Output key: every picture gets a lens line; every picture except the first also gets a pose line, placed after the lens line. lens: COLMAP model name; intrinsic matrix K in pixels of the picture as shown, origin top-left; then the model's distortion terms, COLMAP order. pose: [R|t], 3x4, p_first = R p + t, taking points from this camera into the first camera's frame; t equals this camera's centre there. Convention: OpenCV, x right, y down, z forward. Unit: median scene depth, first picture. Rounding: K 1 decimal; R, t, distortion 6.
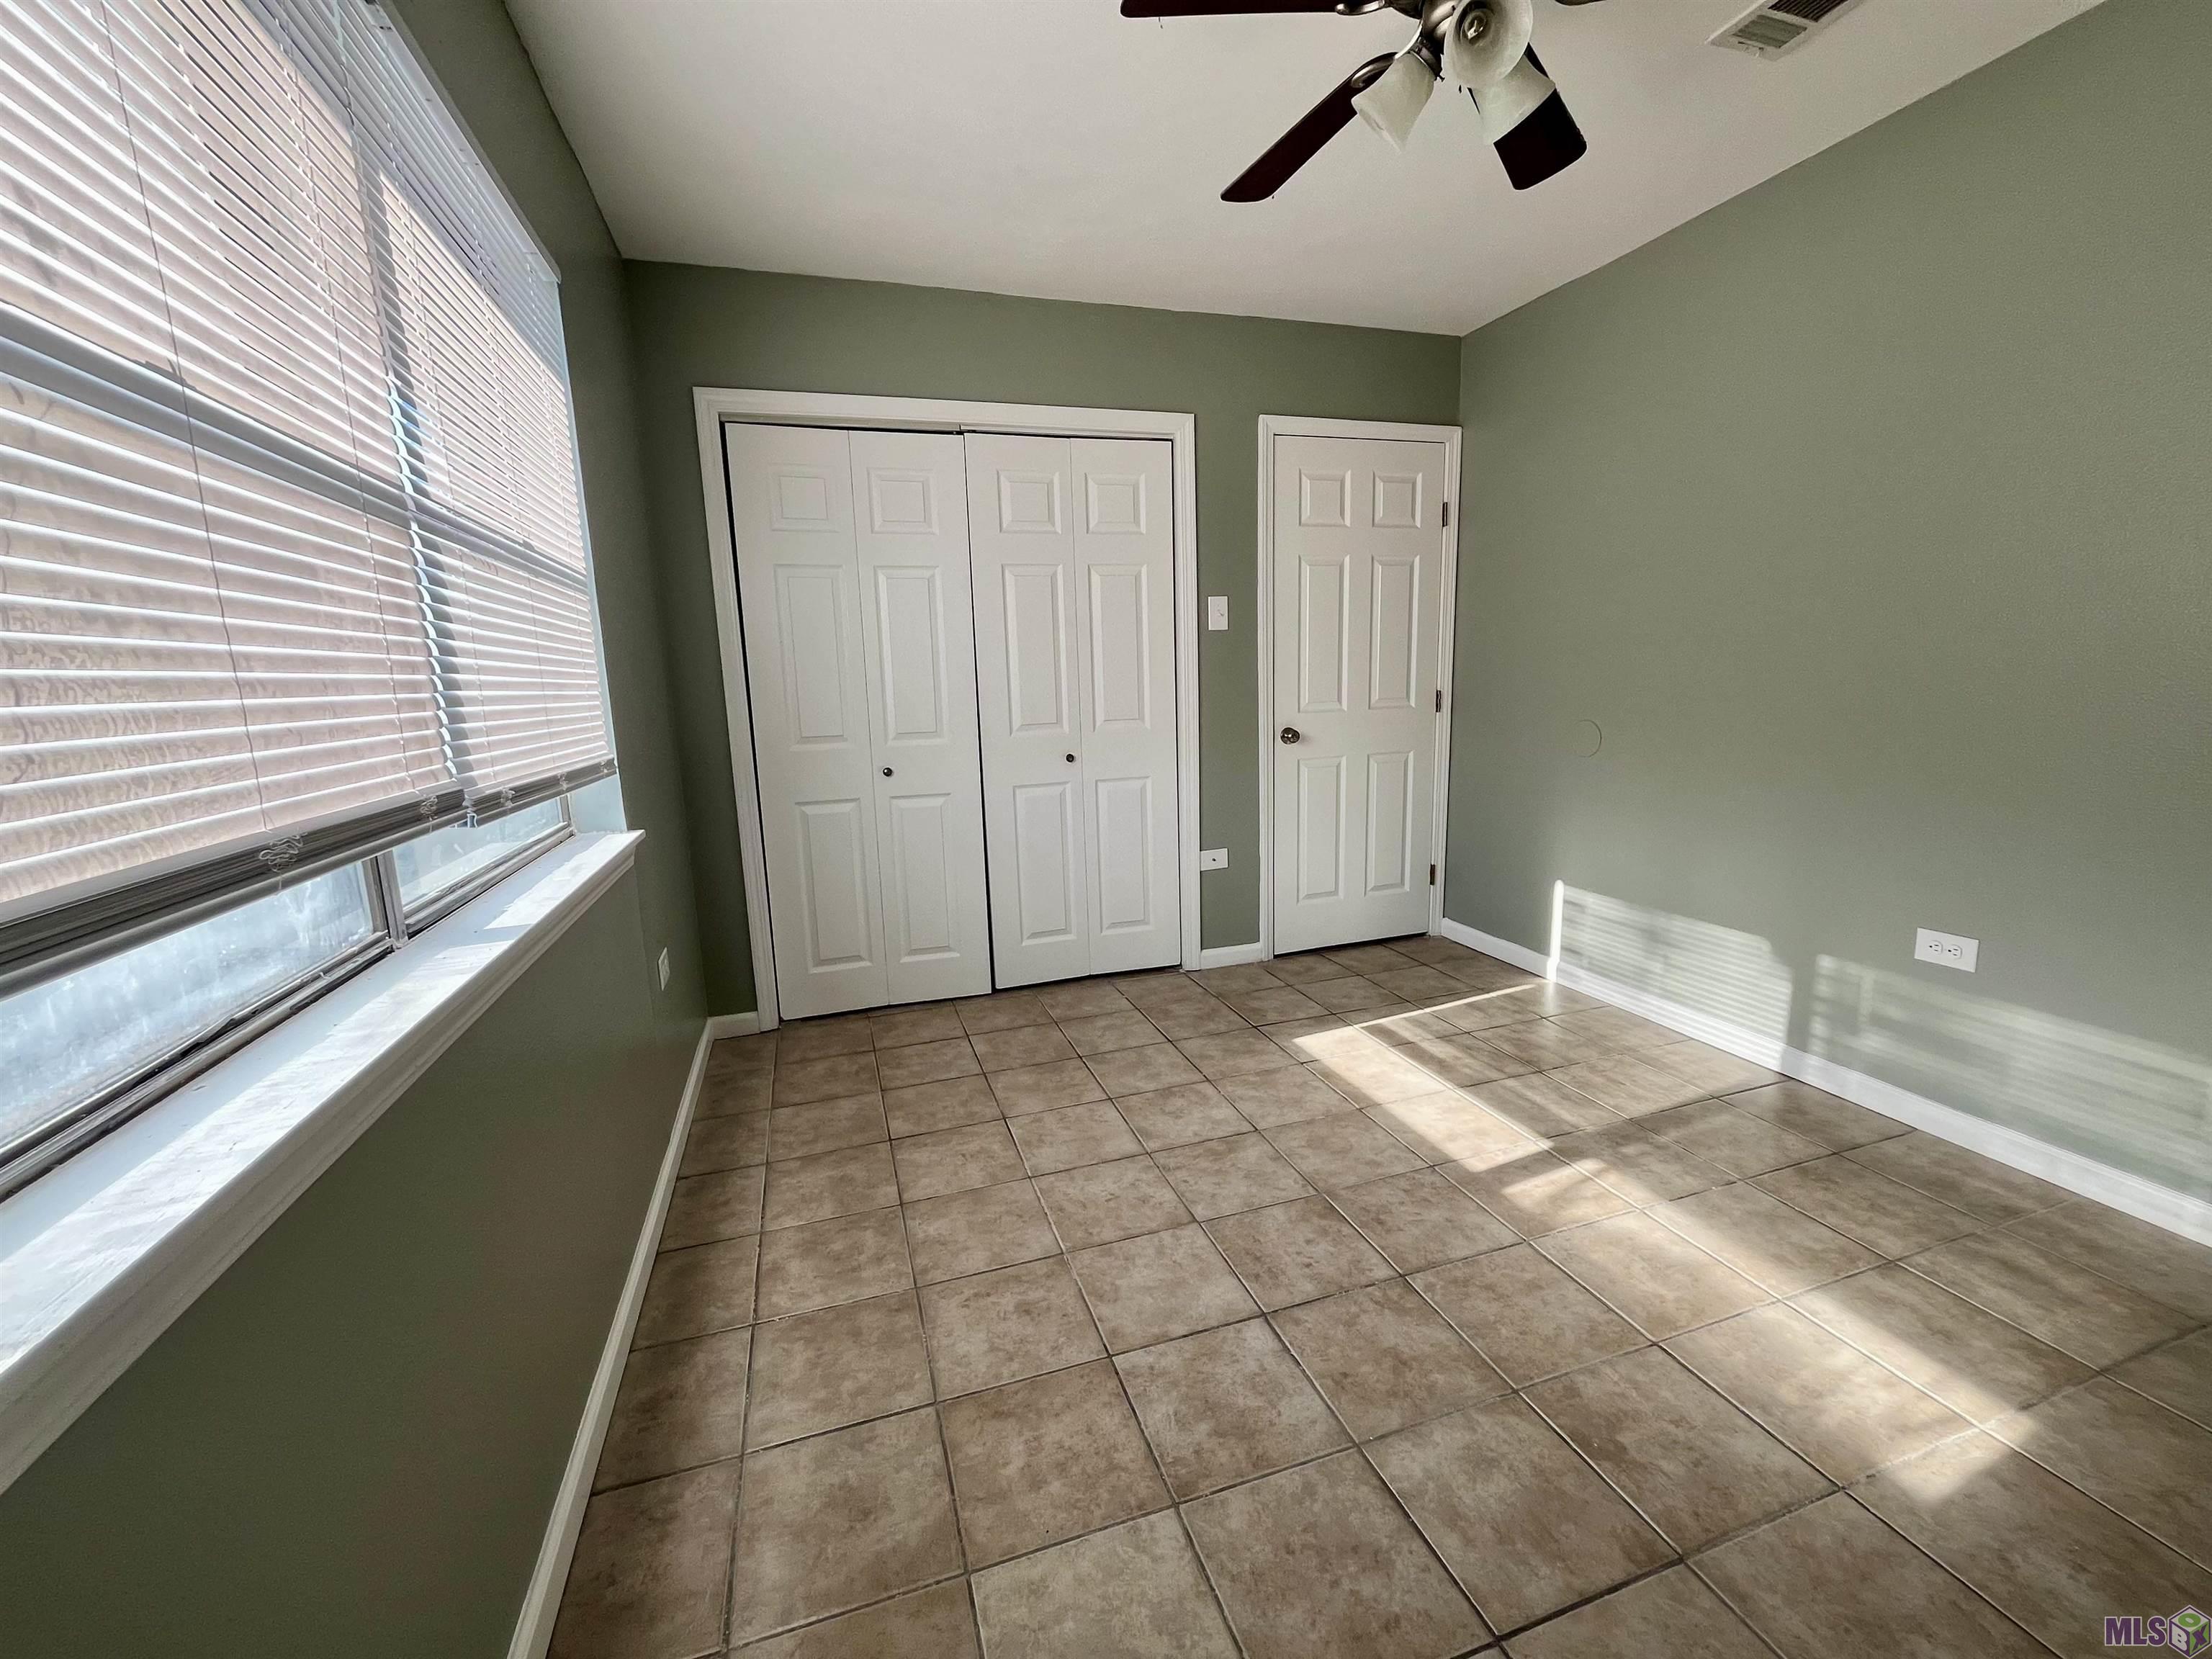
lens RADIAL K [[891.9, 0, 1106.0], [0, 891.9, 829.5], [0, 0, 1]] dist [-0.001035, -0.000205]
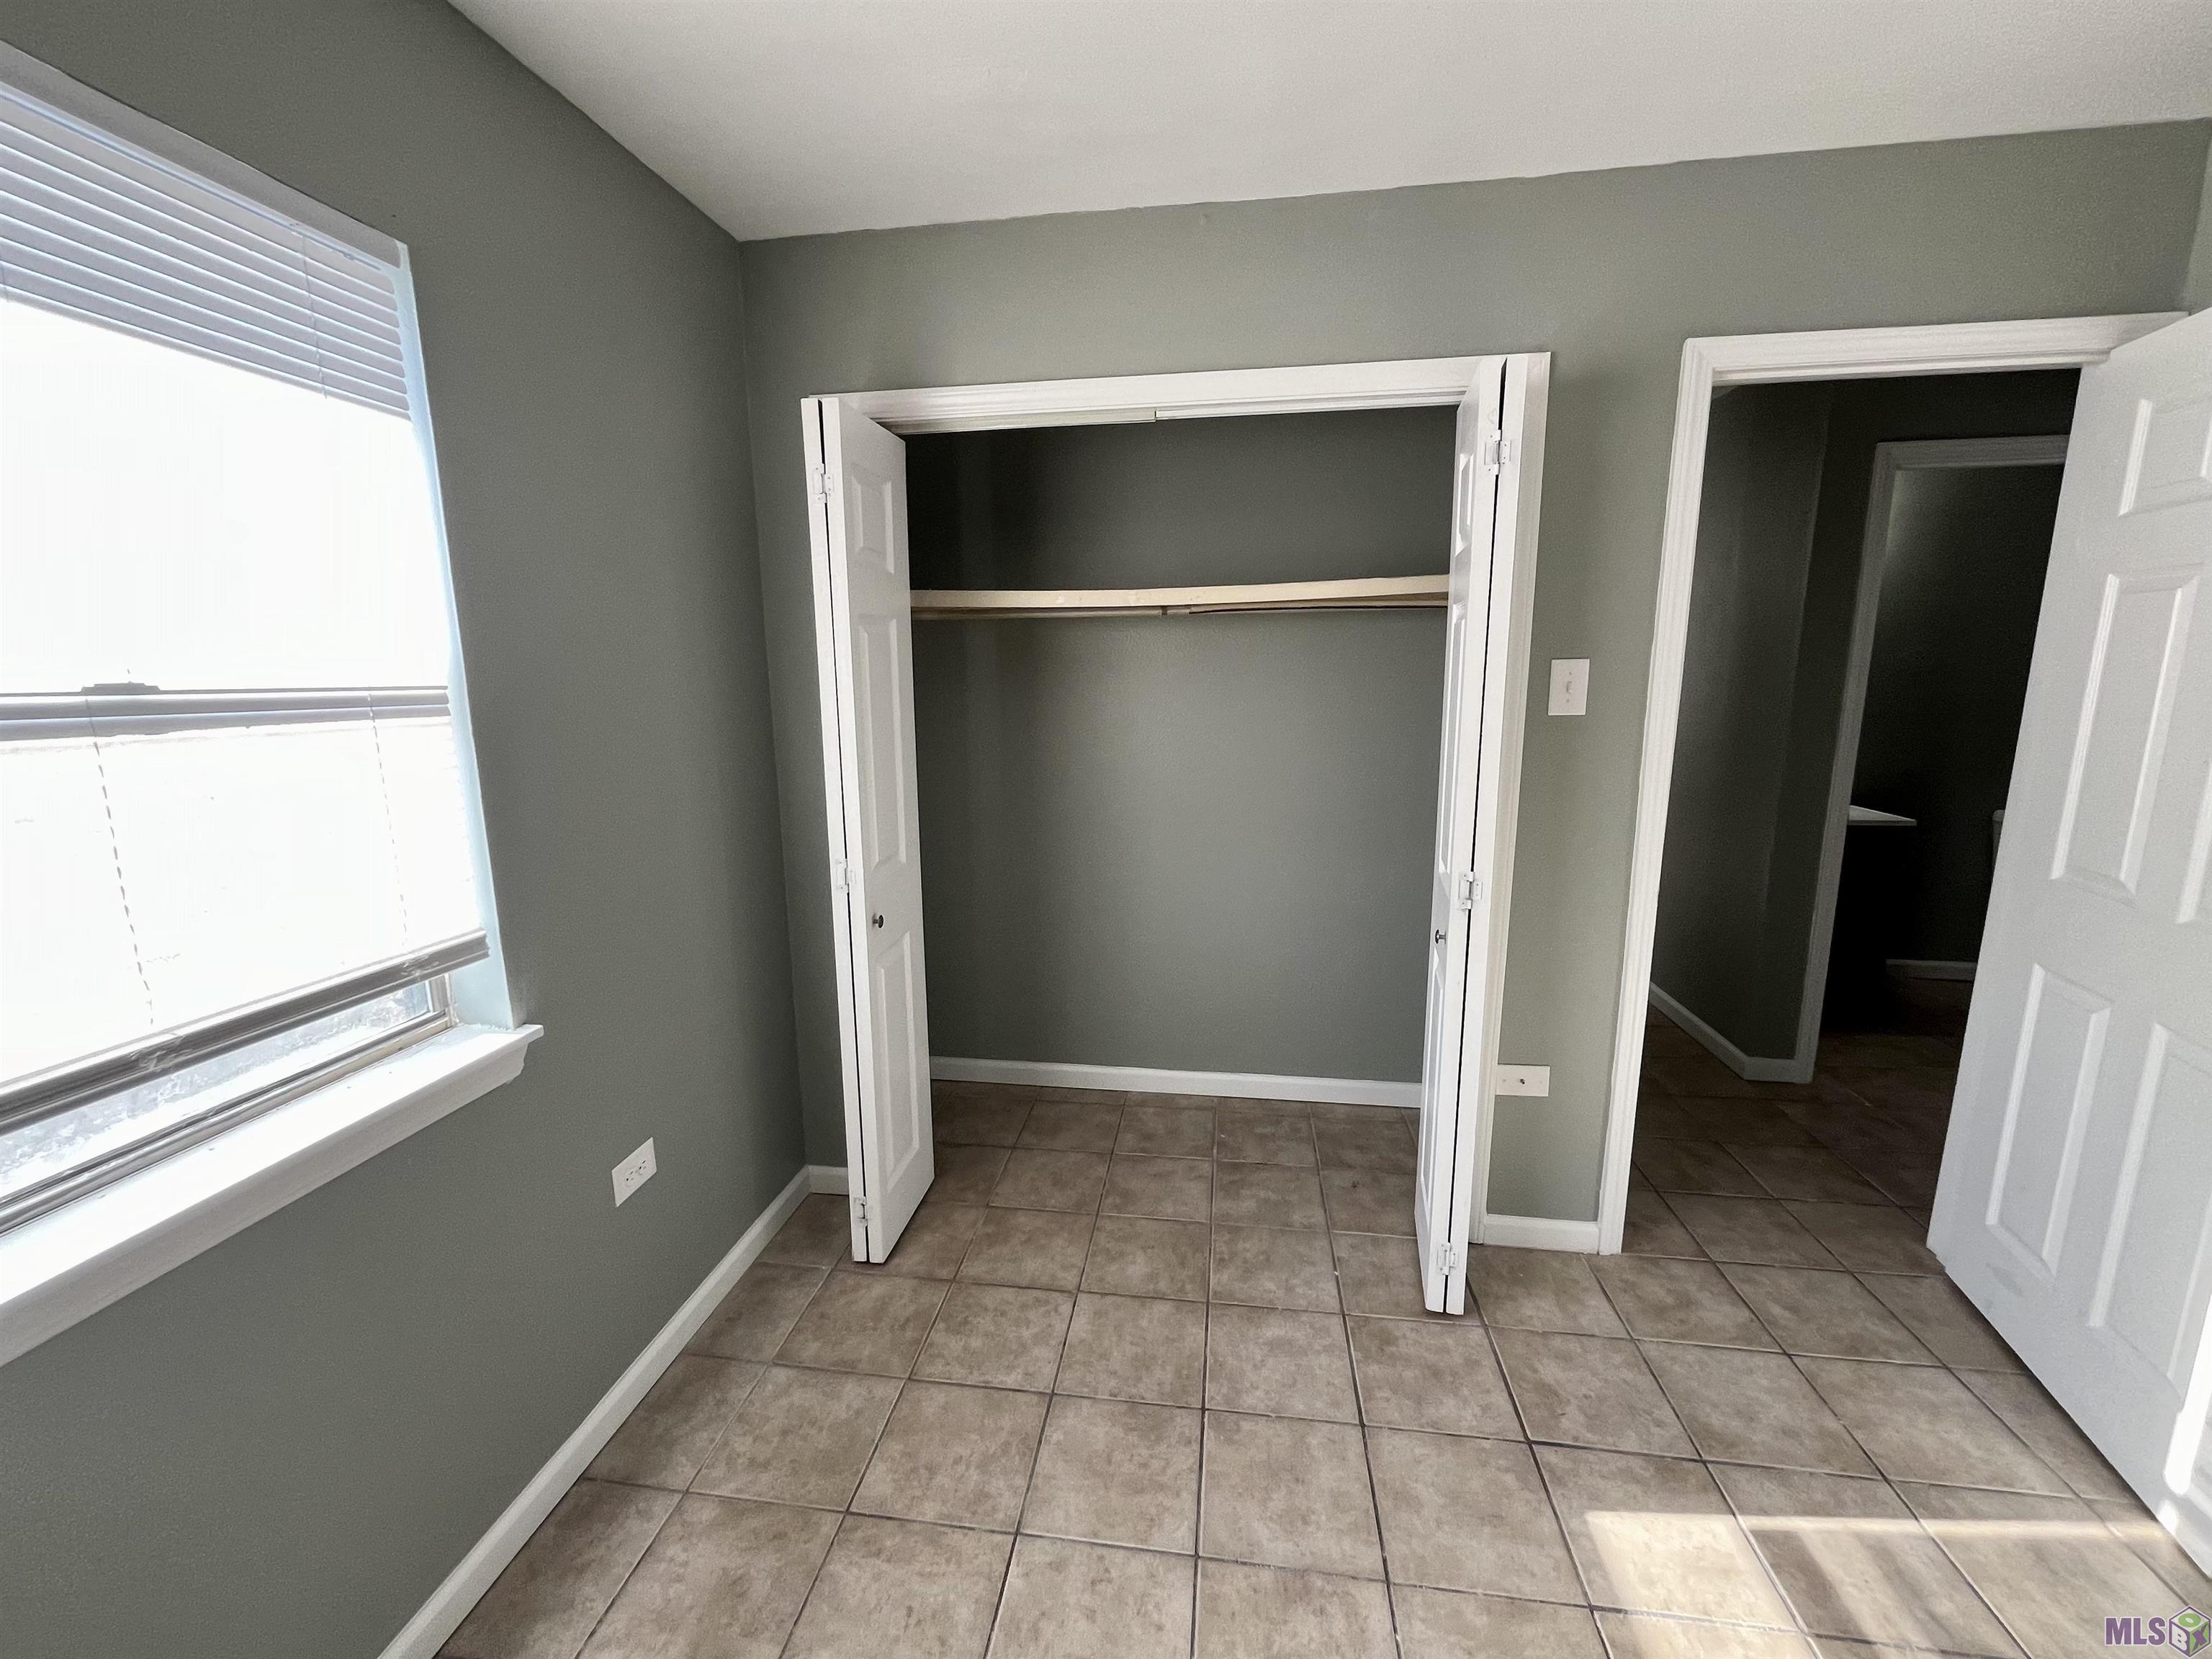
lens RADIAL K [[905.8, 0, 1106.0], [0, 905.8, 829.5], [0, 0, 1]] dist [0.000763, -0.000162]
pose [[0.898466, 0.104644, -0.426391, 0.142818], [-0.098382, 0.994470, 0.036757, -0.173322], [0.427879, 0.008924, 0.903792, 0.399758]]
